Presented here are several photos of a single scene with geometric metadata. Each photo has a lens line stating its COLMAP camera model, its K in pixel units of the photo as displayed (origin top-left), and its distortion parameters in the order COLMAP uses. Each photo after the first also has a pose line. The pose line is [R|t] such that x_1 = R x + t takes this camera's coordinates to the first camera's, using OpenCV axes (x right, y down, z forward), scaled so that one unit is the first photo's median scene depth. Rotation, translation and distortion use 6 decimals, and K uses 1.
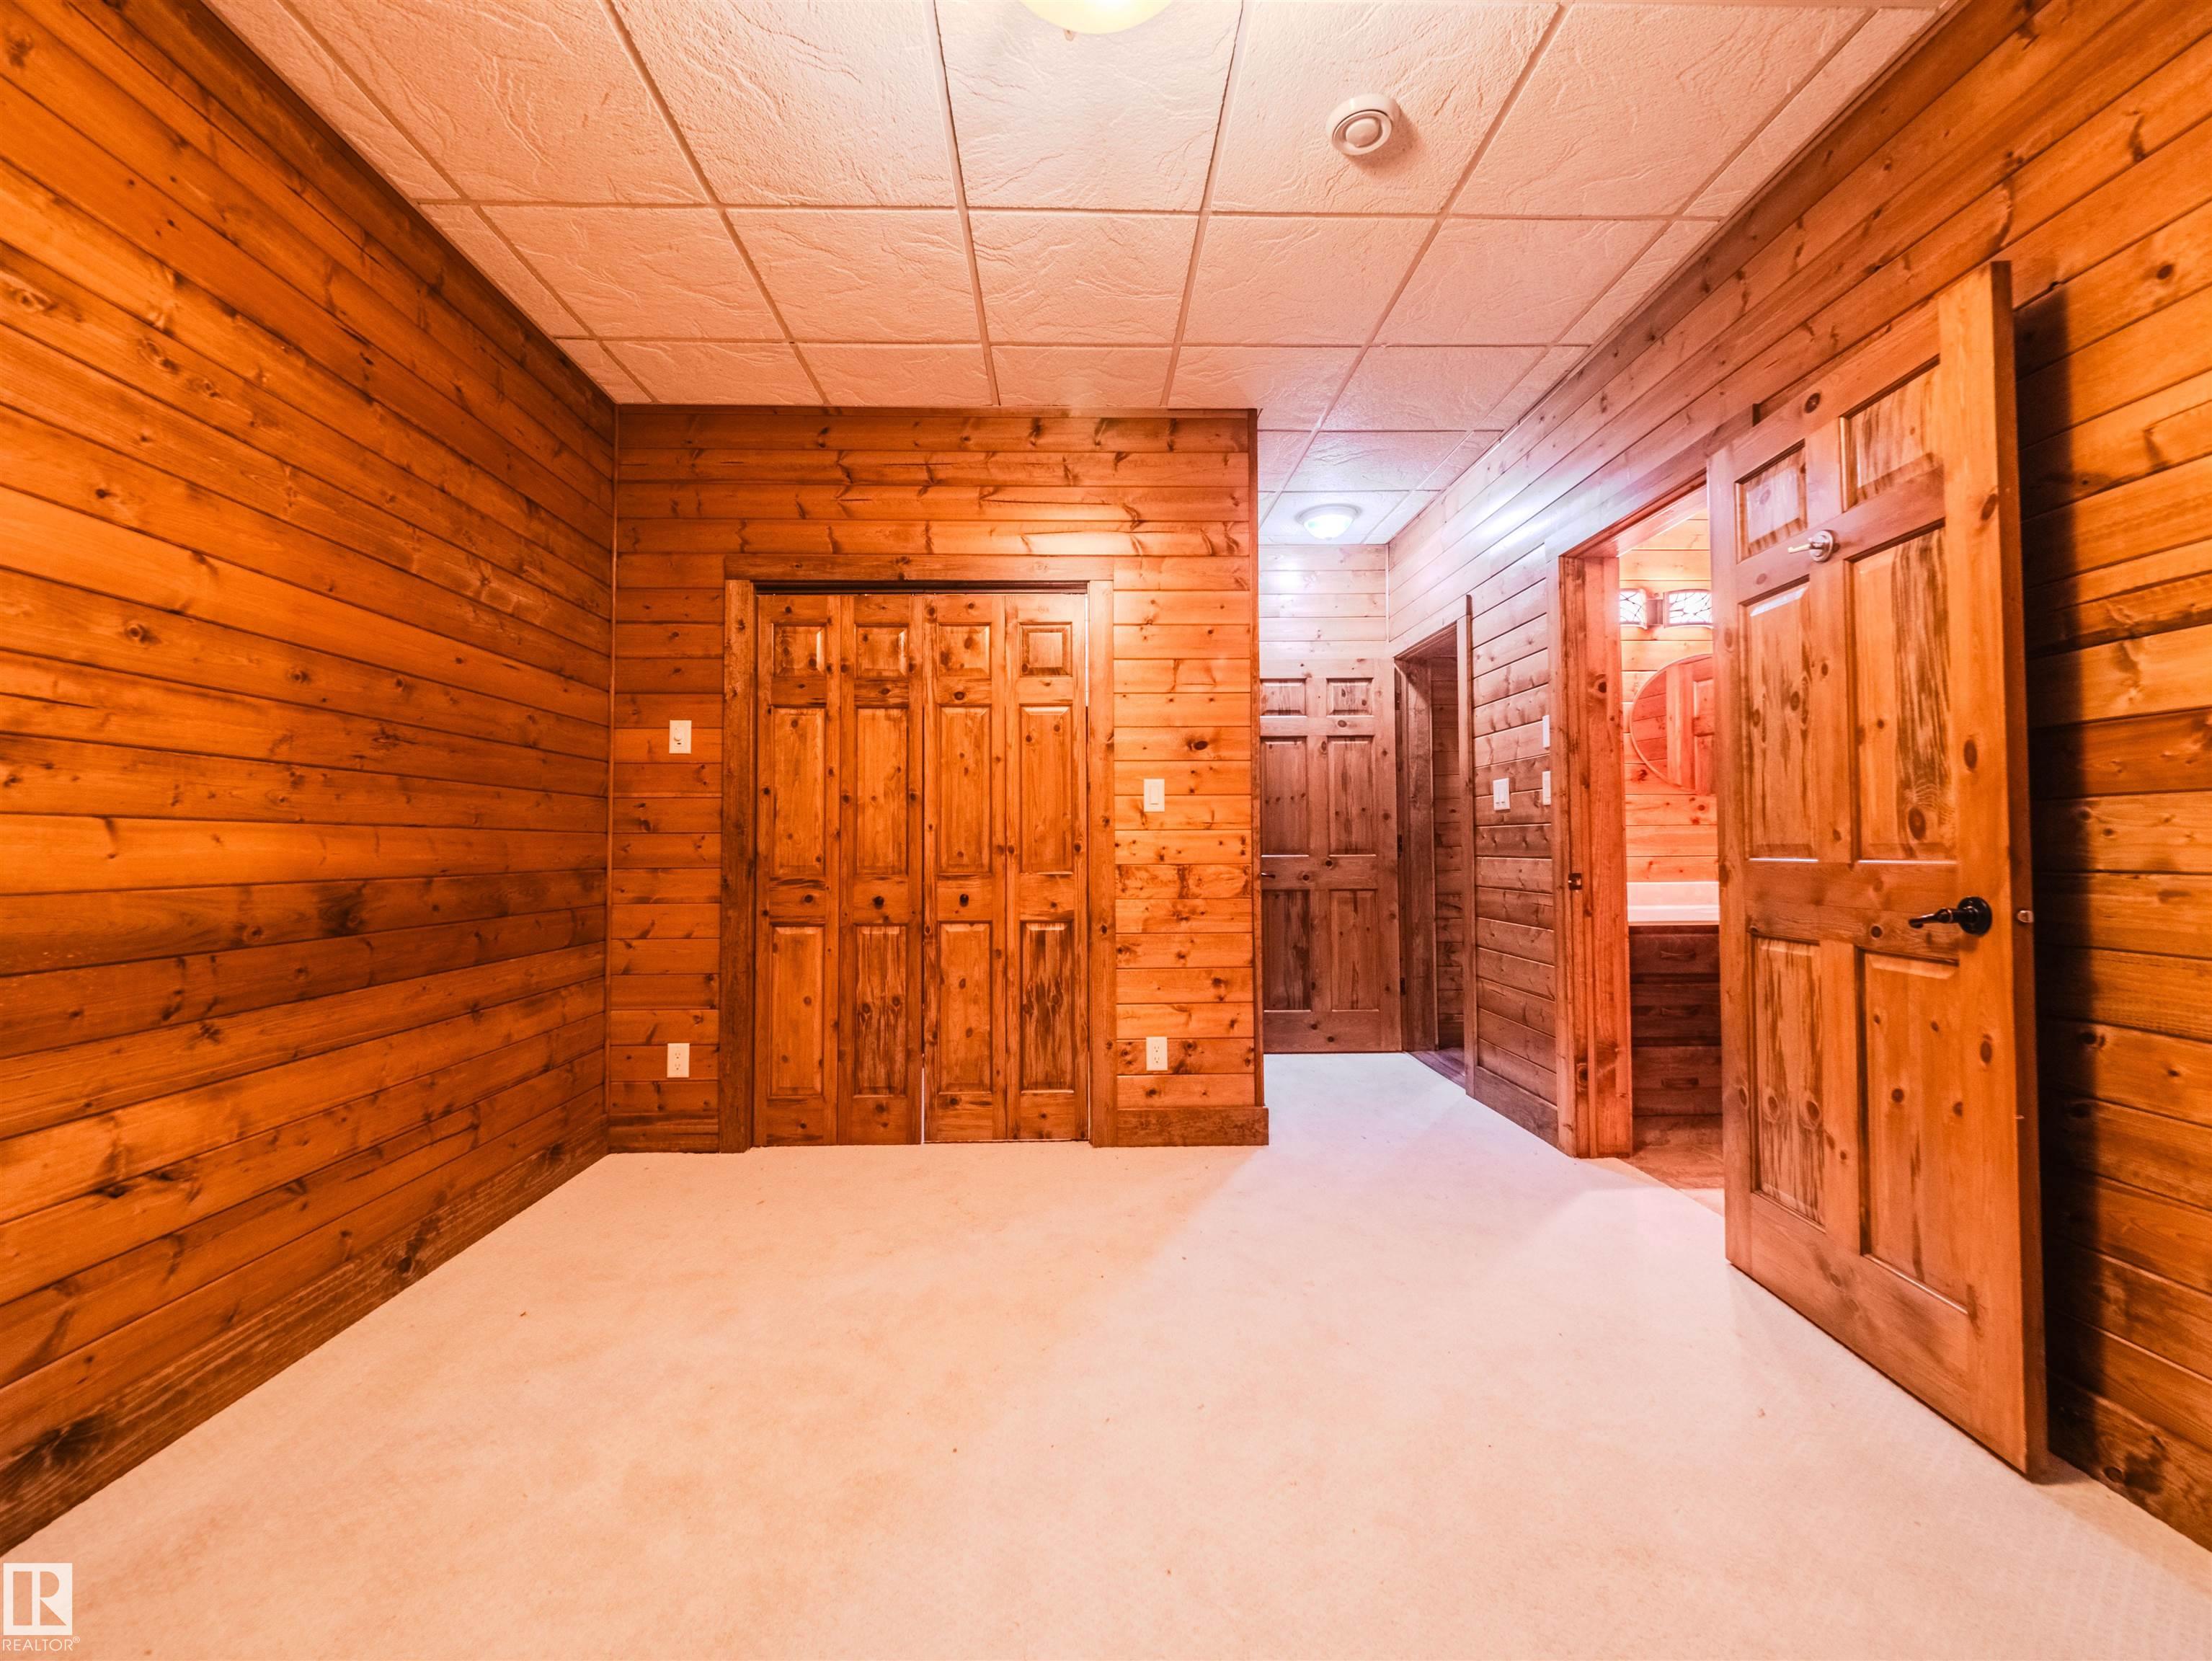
lens RADIAL K [[911.4, 0, 1105.0], [0, 911.4, 828.9], [0, 0, 1]] dist [0.000506, -0.001804]
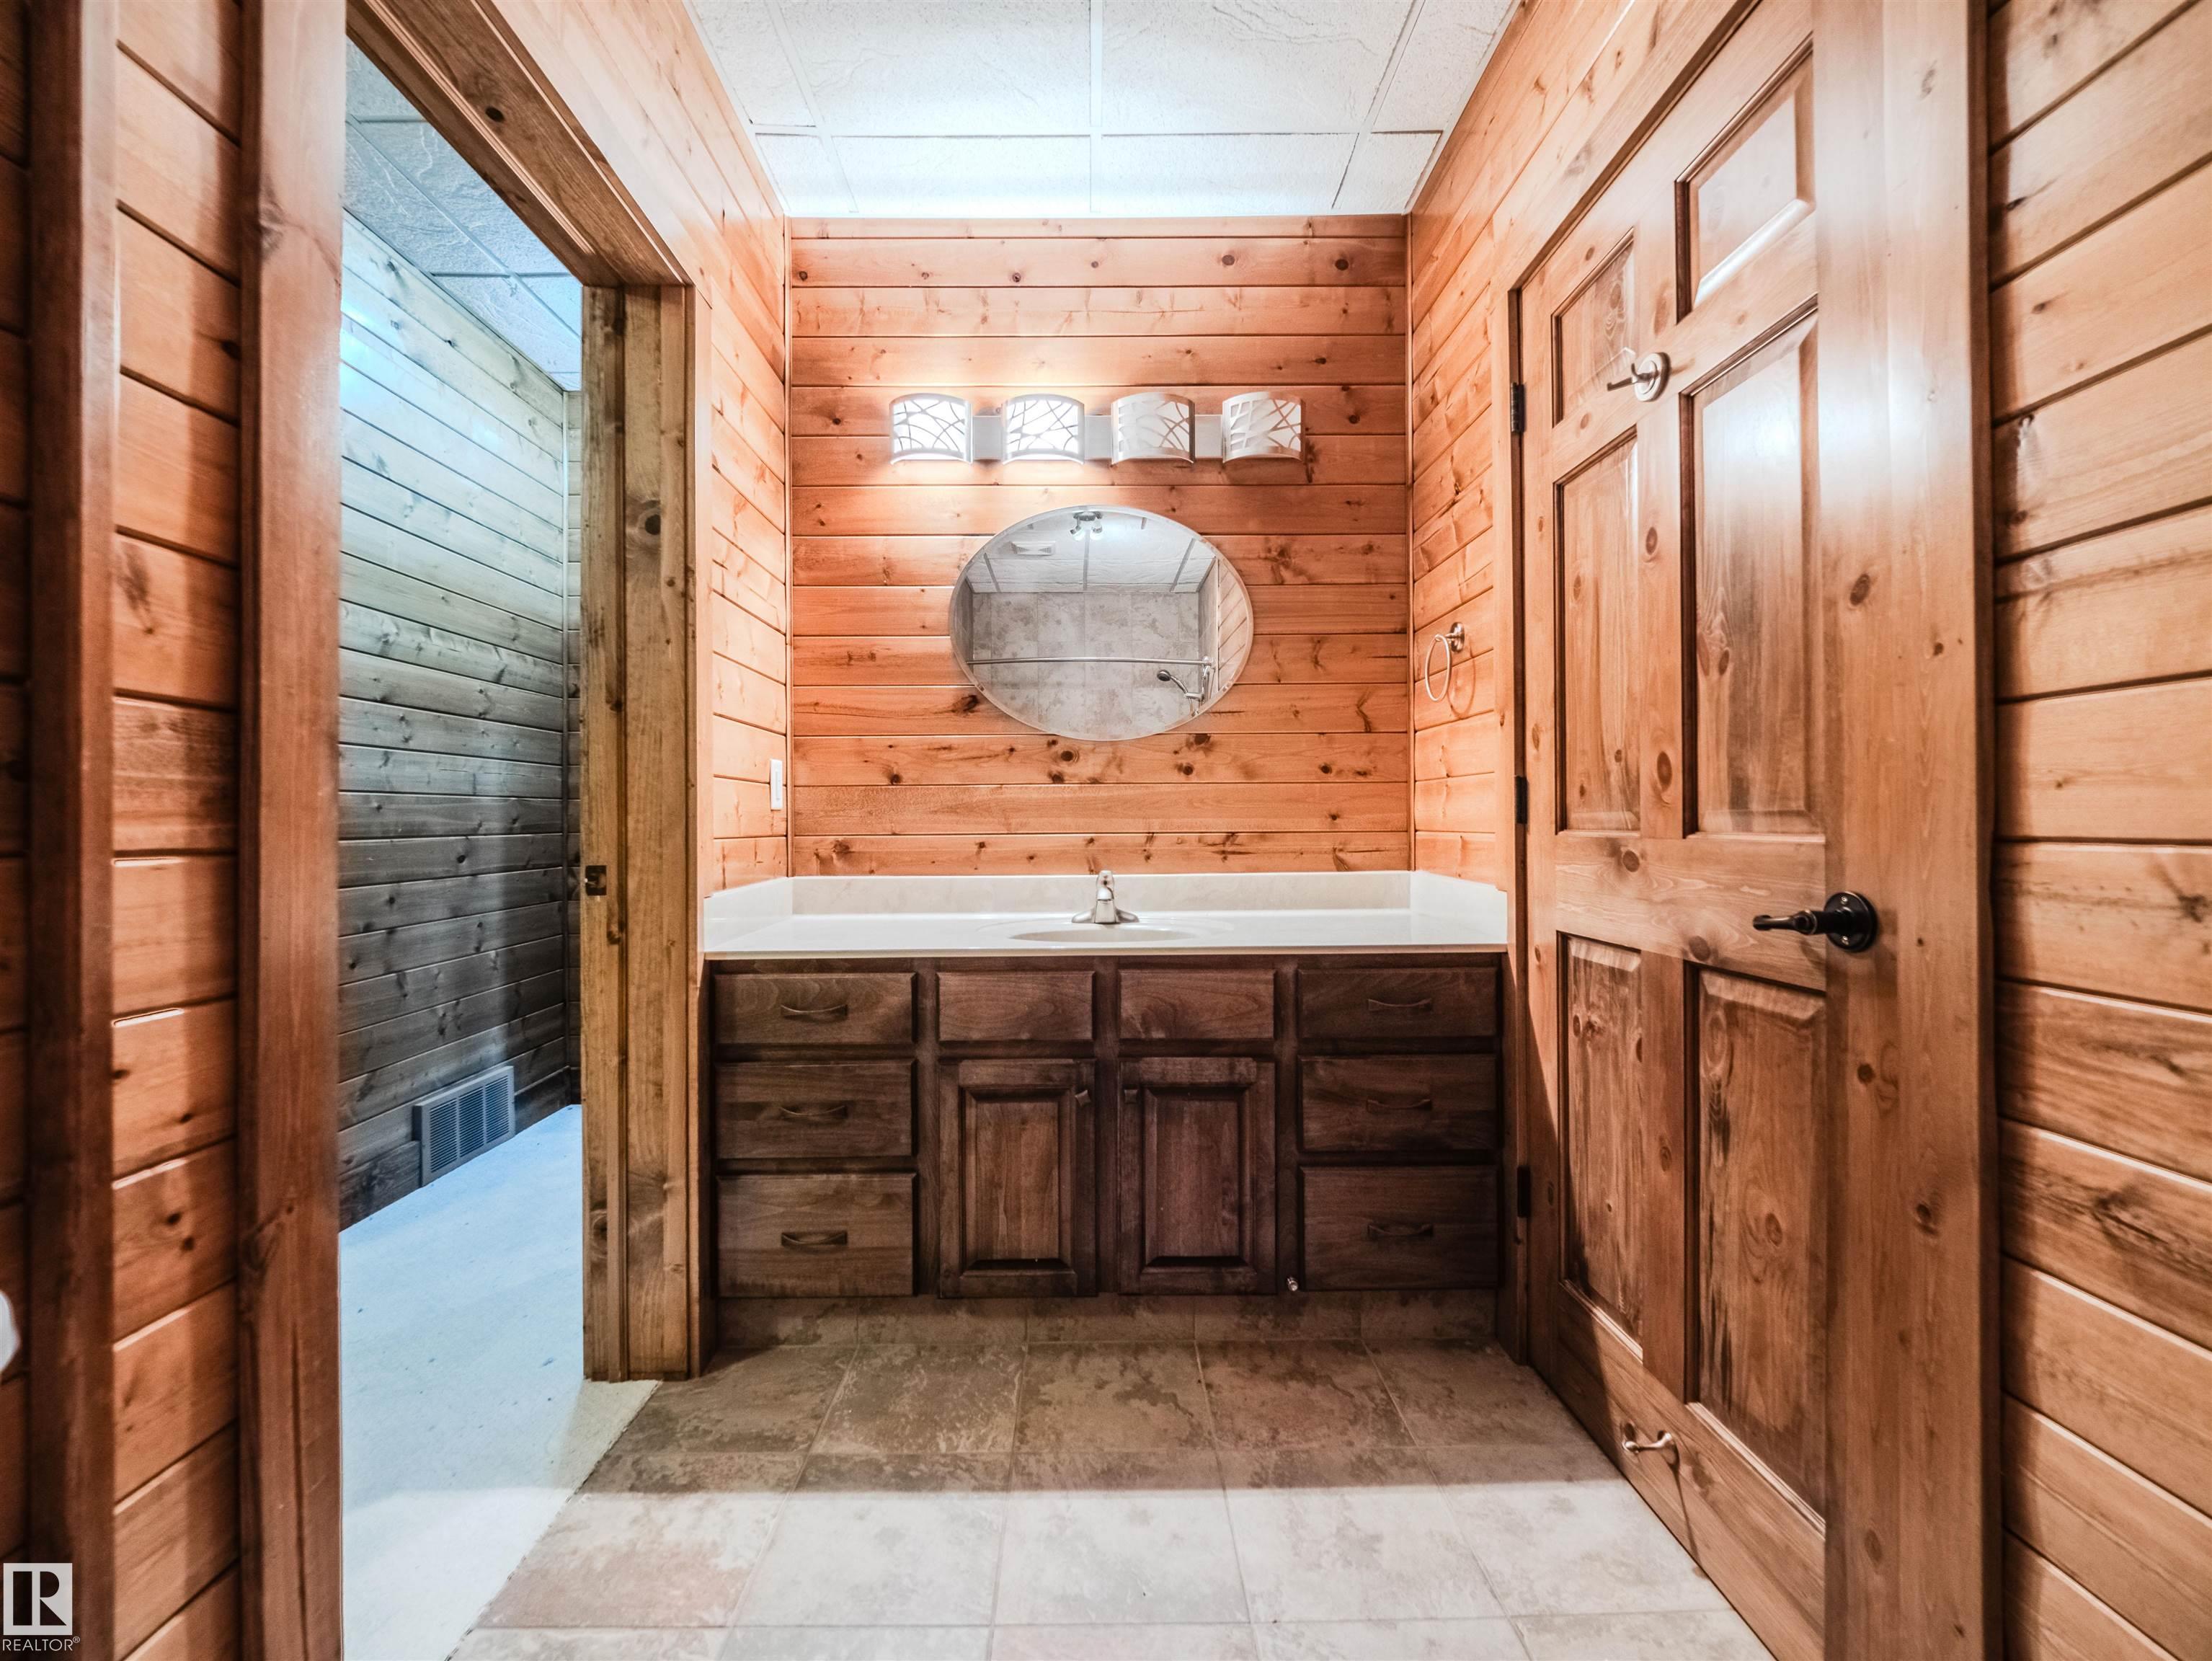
lens RADIAL K [[911.4, 0, 1100.7], [0, 911.4, 826.6], [0, 0, 1]] dist [0.000506, -0.001804]
pose [[0.999590, 0.001452, -0.028590, 0.831870], [-0.000783, 0.999726, 0.023395, 0.012331], [0.028616, -0.023363, 0.999317, 0.458274]]
